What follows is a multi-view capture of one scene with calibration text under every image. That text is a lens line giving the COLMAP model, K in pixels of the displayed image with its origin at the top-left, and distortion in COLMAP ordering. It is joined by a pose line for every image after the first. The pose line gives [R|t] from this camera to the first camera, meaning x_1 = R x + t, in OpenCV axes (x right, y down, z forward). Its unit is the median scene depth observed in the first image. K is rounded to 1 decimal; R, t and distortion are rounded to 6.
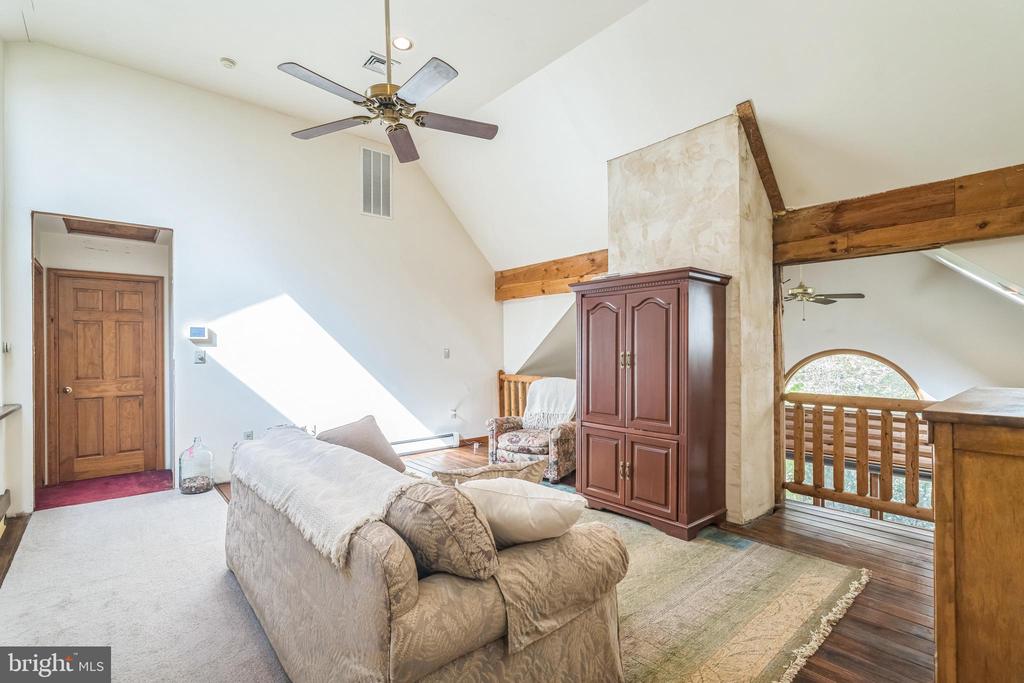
lens RADIAL K [[471.8, 0, 514.6], [0, 471.8, 348.1], [0, 0, 1]] dist [-0.001637, 0.000112]
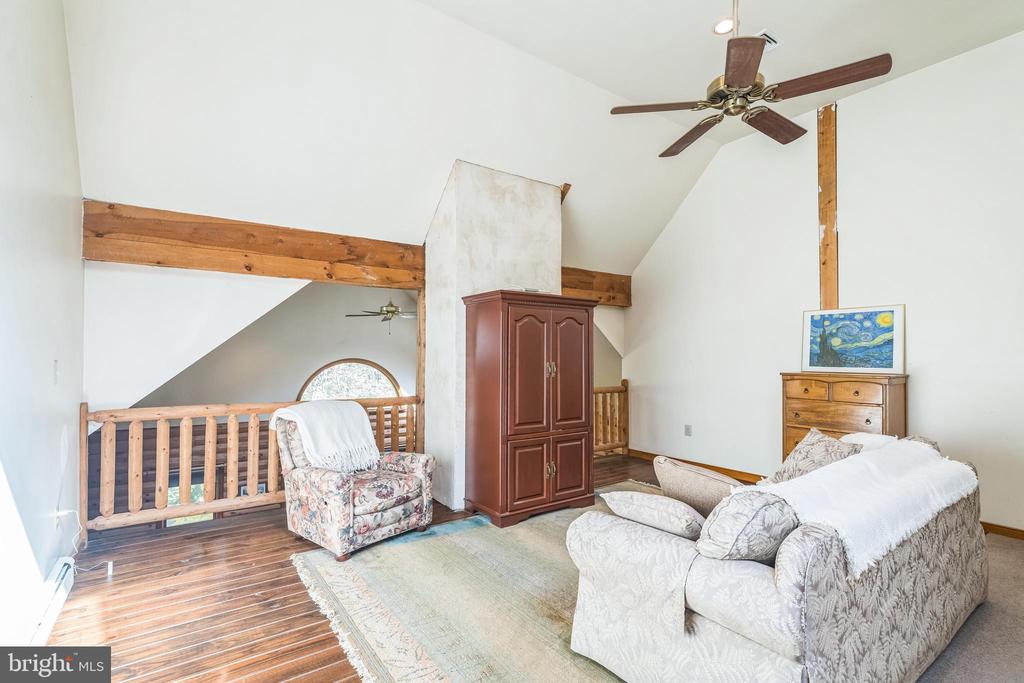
lens RADIAL K [[471.8, 0, 513.4], [0, 471.8, 343.1], [0, 0, 1]] dist [-0.001637, 0.000112]
pose [[0.102368, 0.032280, 0.994223, -0.732341], [-0.002686, 0.999479, -0.032175, -0.000645], [-0.994743, 0.000623, 0.102401, 0.810888]]
